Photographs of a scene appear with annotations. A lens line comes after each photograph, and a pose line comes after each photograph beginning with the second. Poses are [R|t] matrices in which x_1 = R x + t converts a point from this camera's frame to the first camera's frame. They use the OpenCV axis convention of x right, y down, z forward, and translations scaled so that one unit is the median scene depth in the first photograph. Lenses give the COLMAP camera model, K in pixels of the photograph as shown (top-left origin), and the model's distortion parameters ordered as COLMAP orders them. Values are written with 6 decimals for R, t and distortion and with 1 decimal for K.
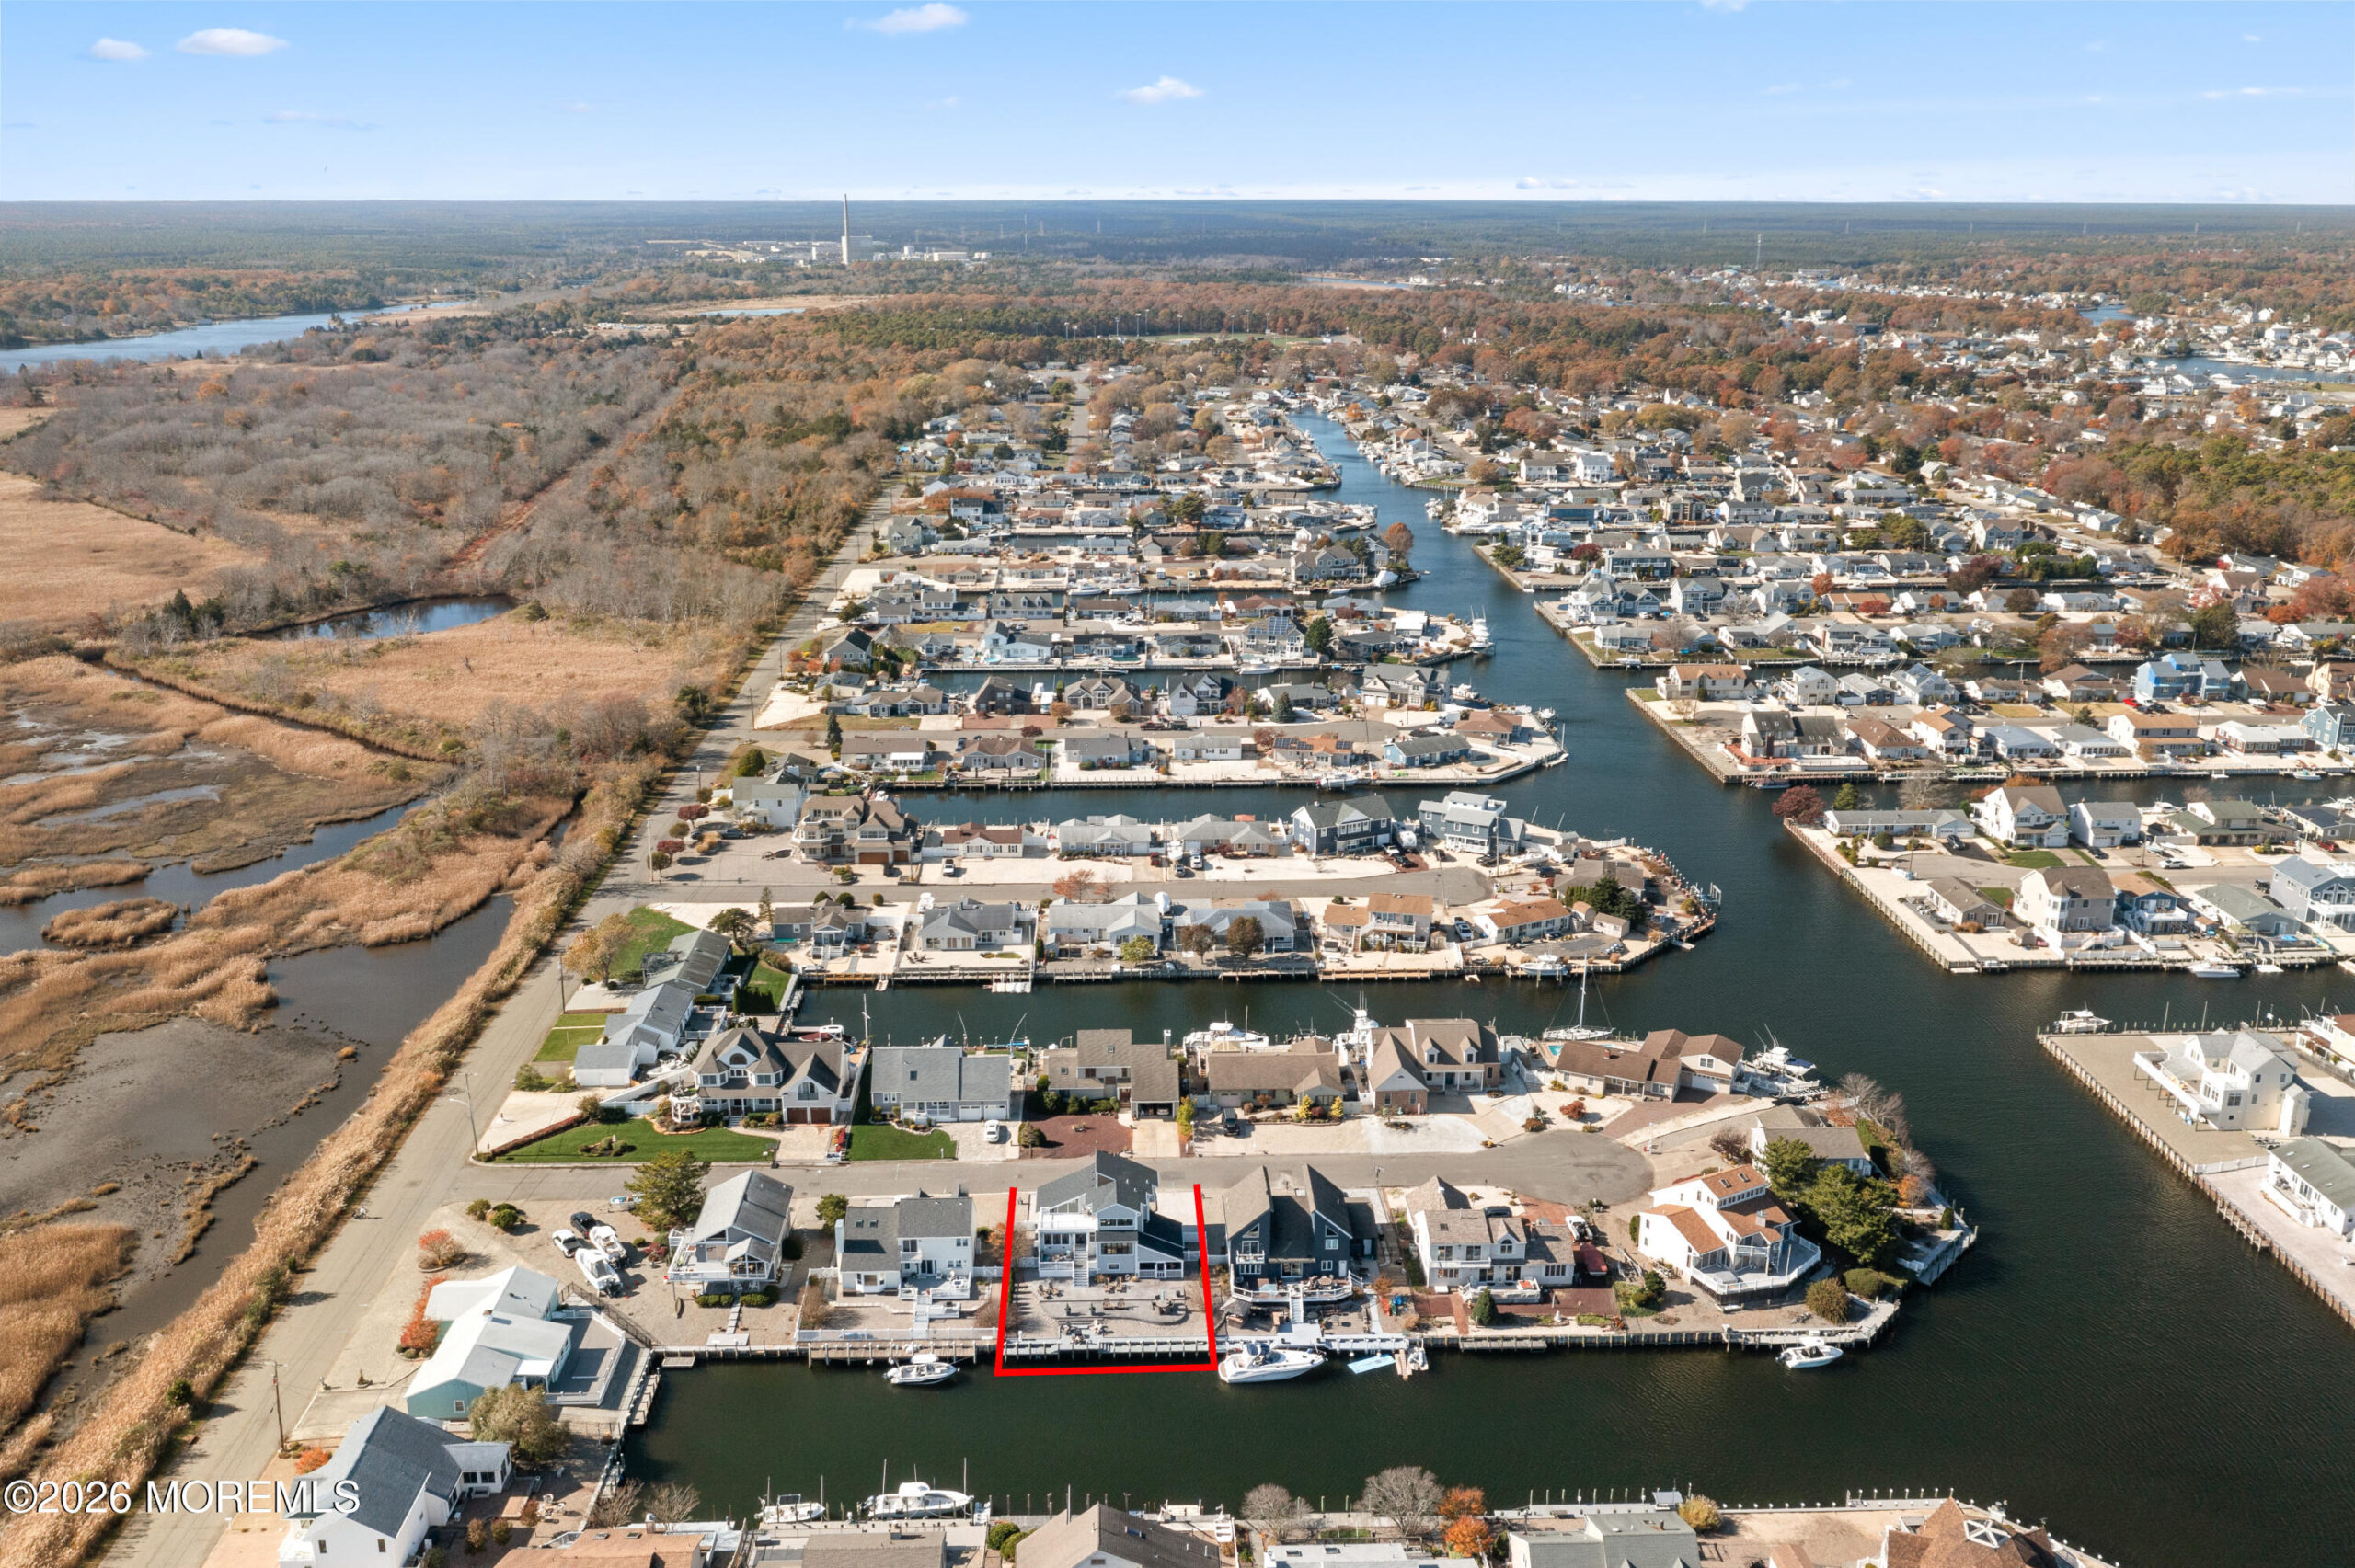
lens RADIAL K [[1923.3, 0, 1165.7], [0, 1923.3, 868.0], [0, 0, 1]] dist [-0.002135, 0.010681]
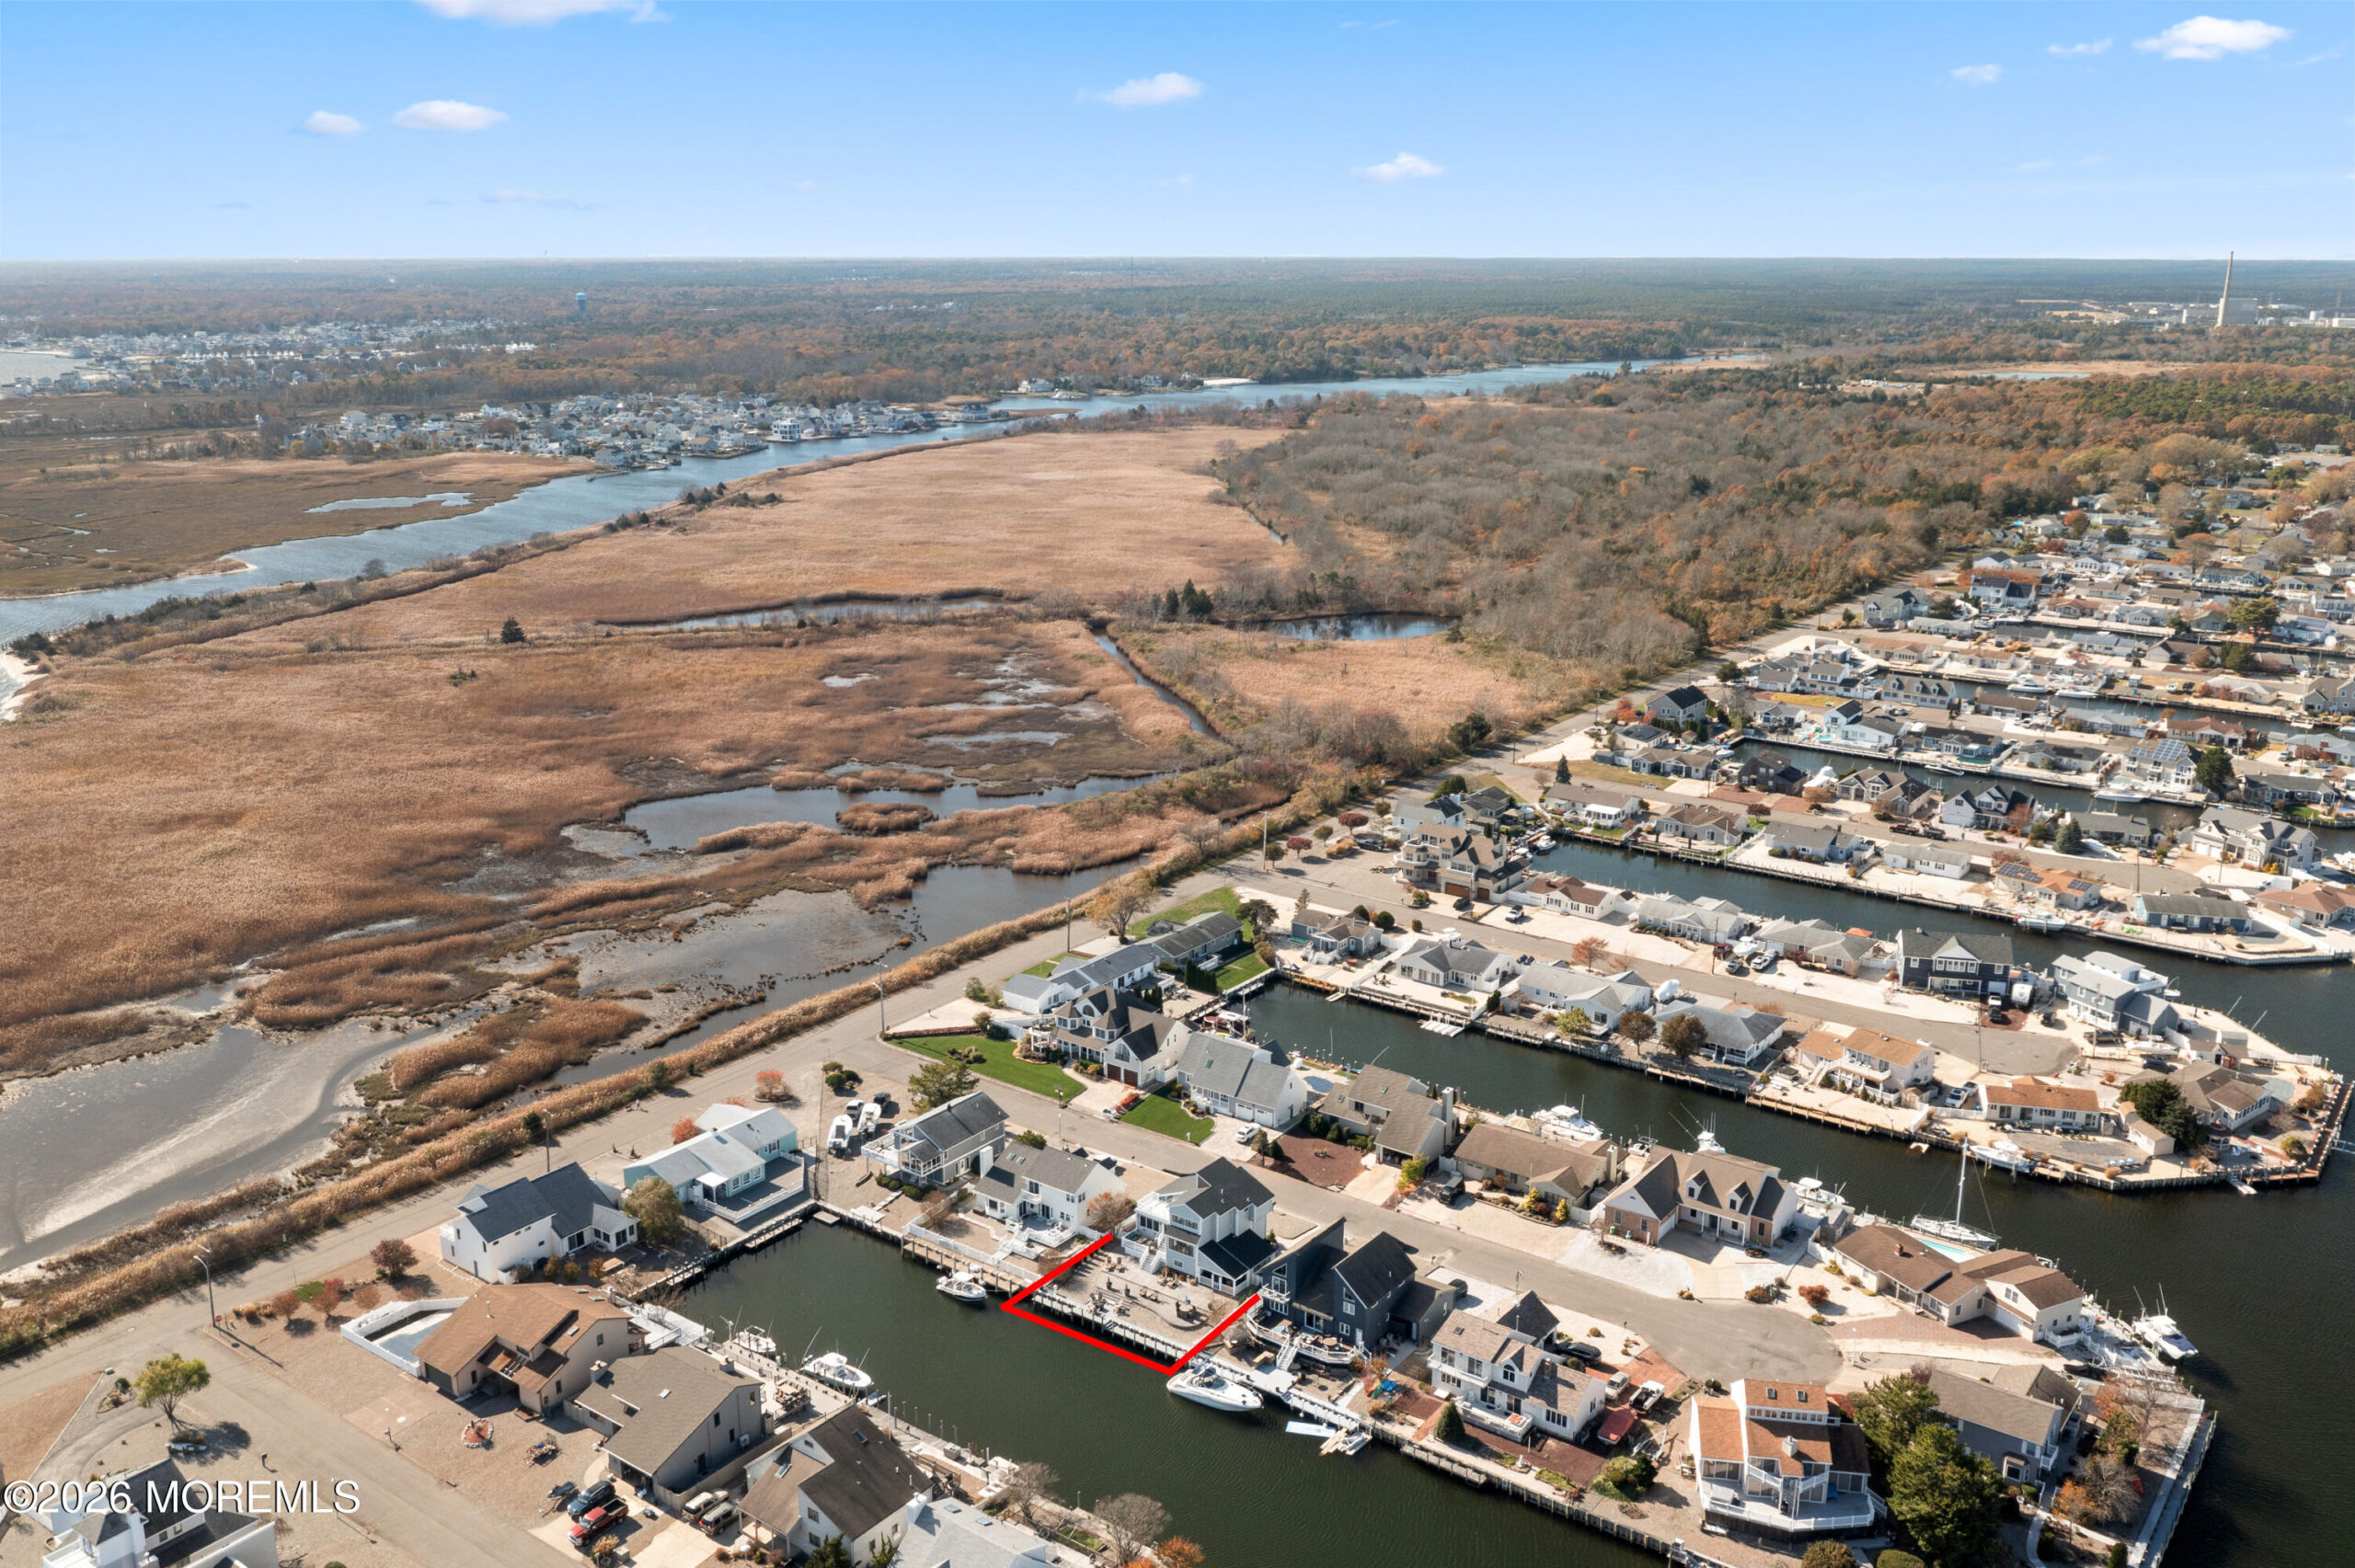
lens RADIAL K [[1948.4, 0, 1187.1], [0, 1948.4, 785.2], [0, 0, 1]] dist [-0.003361, 0.003145]
pose [[0.787361, 0.165019, -0.593996, 0.384129], [-0.205947, 0.978563, -0.001134, -0.032566], [0.581075, 0.123224, 0.804467, 0.078946]]
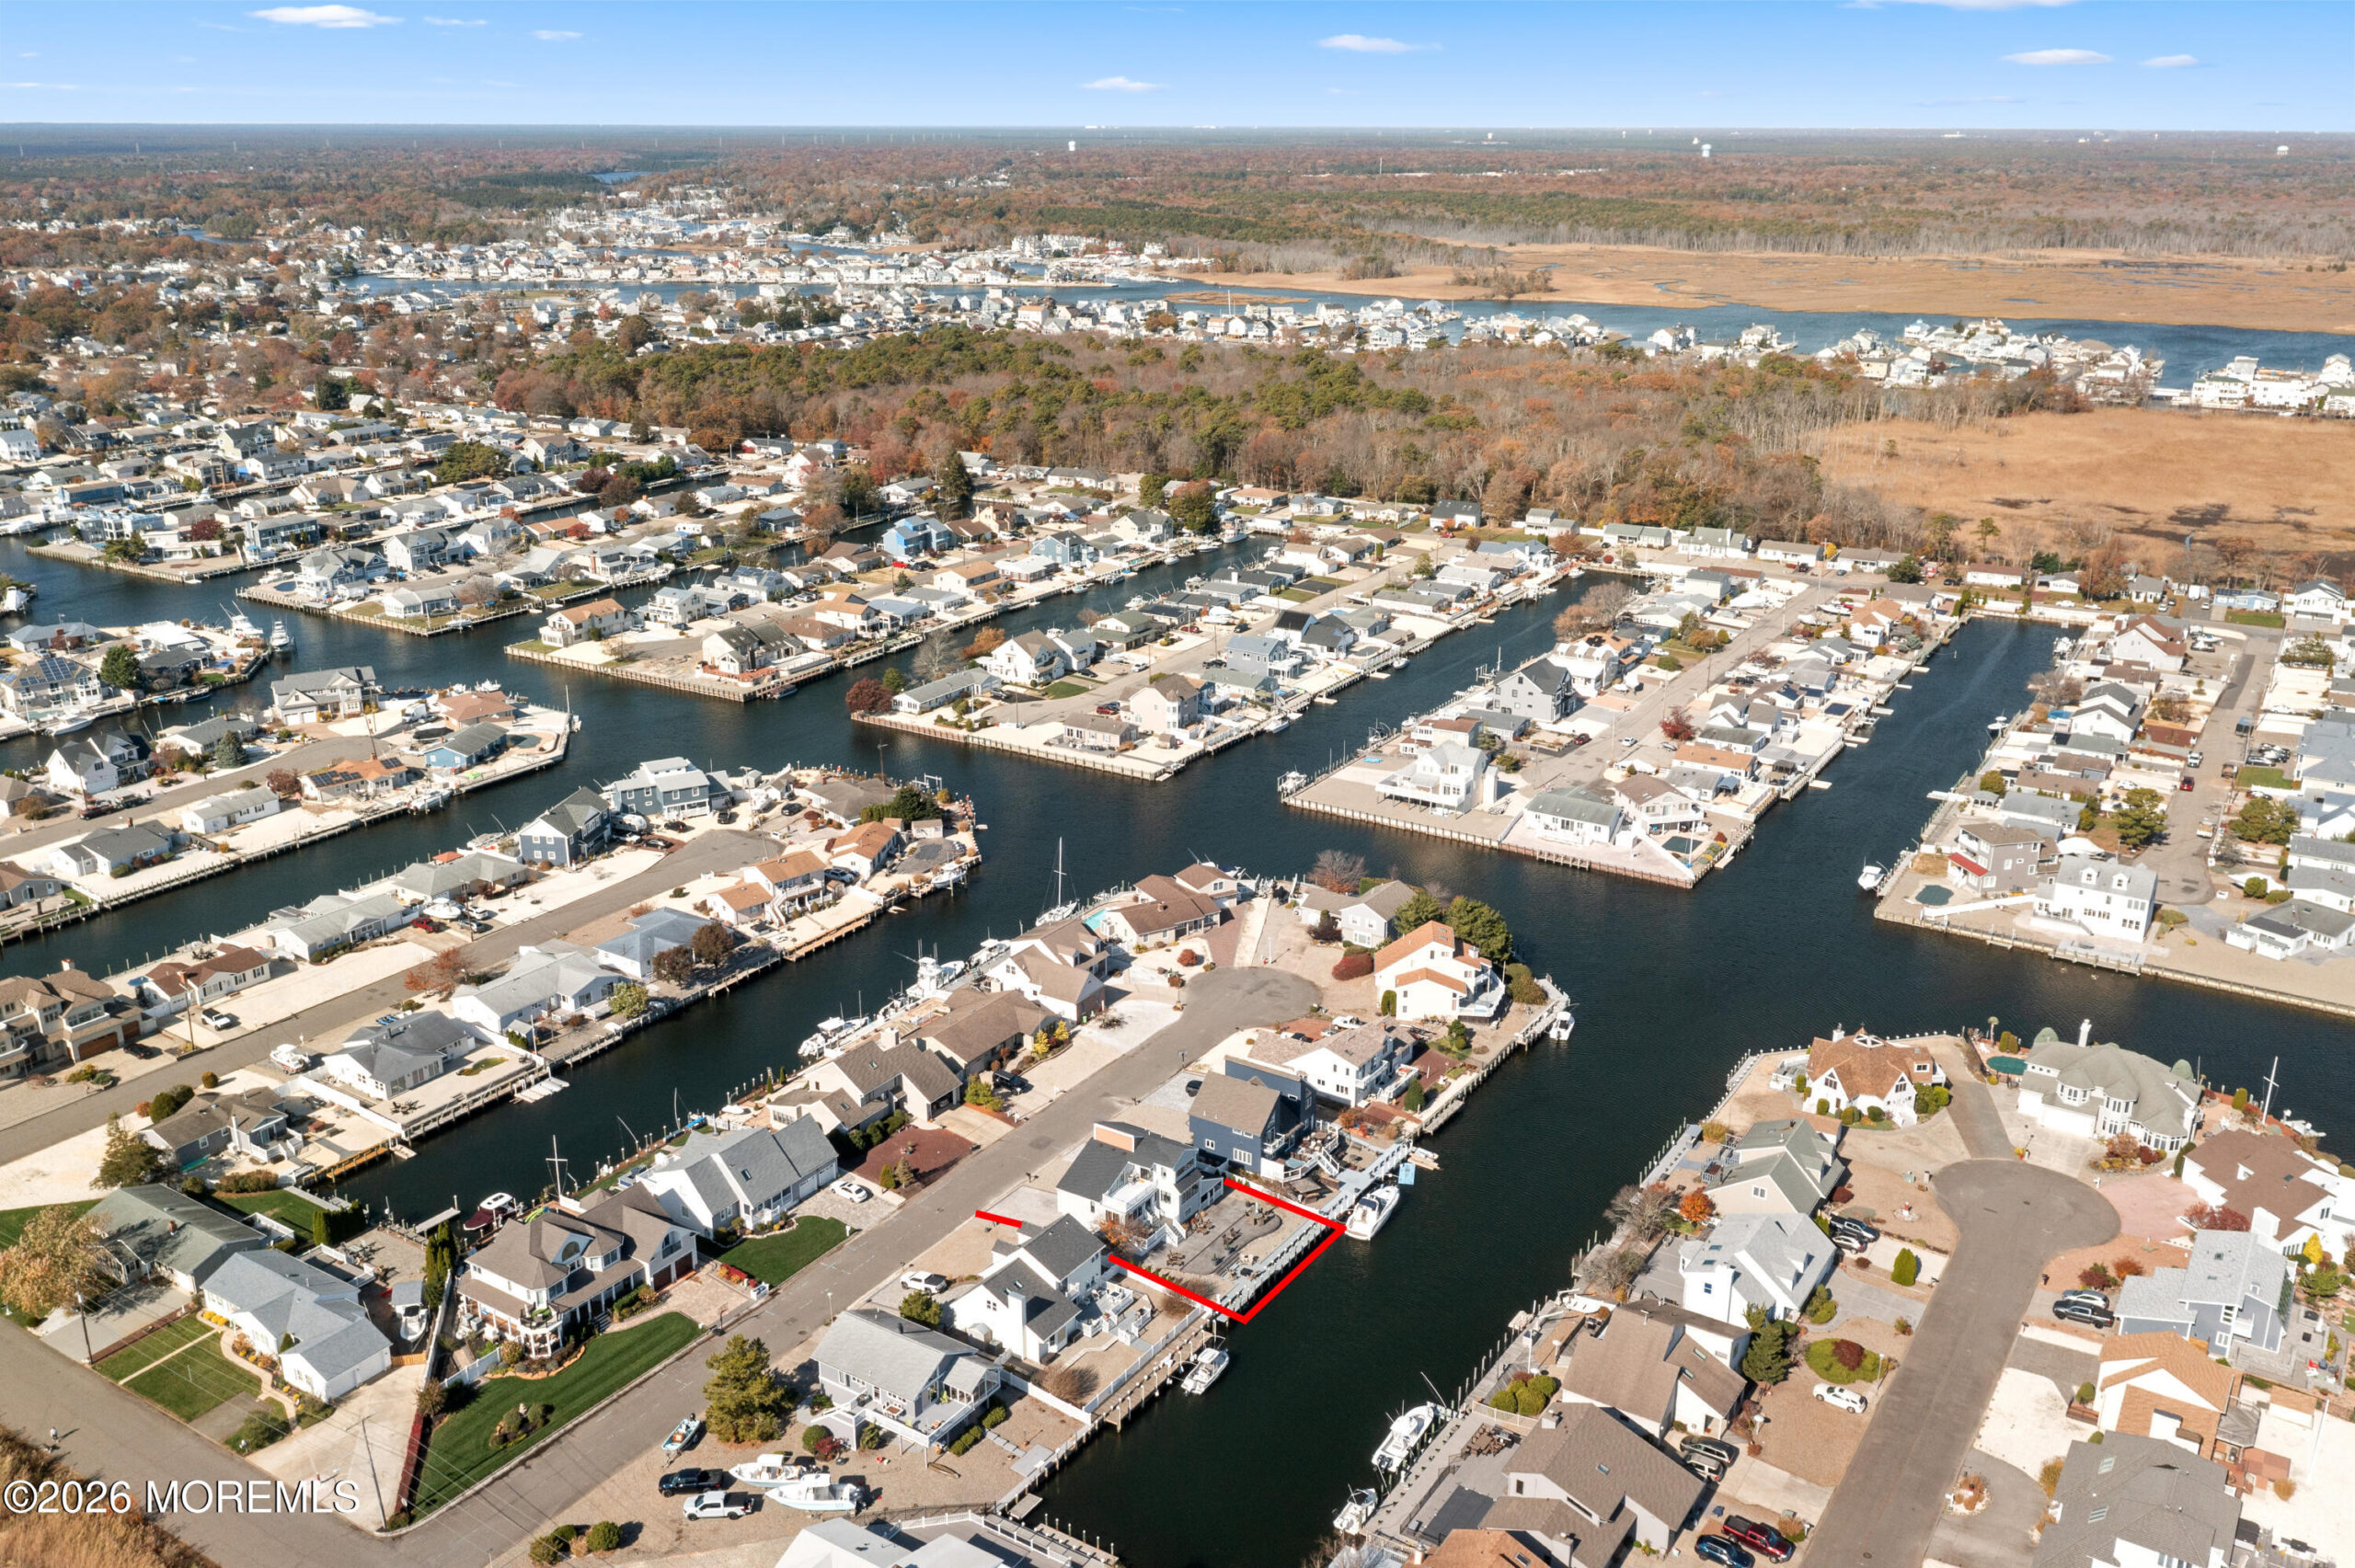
lens RADIAL K [[1948.4, 0, 1187.1], [0, 1948.4, 785.2], [0, 0, 1]] dist [-0.003361, 0.003145]
pose [[0.576309, -0.266307, 0.772625, -0.512710], [0.271160, 0.954170, 0.126620, -0.090991], [-0.770935, 0.136533, 0.622108, 0.229907]]
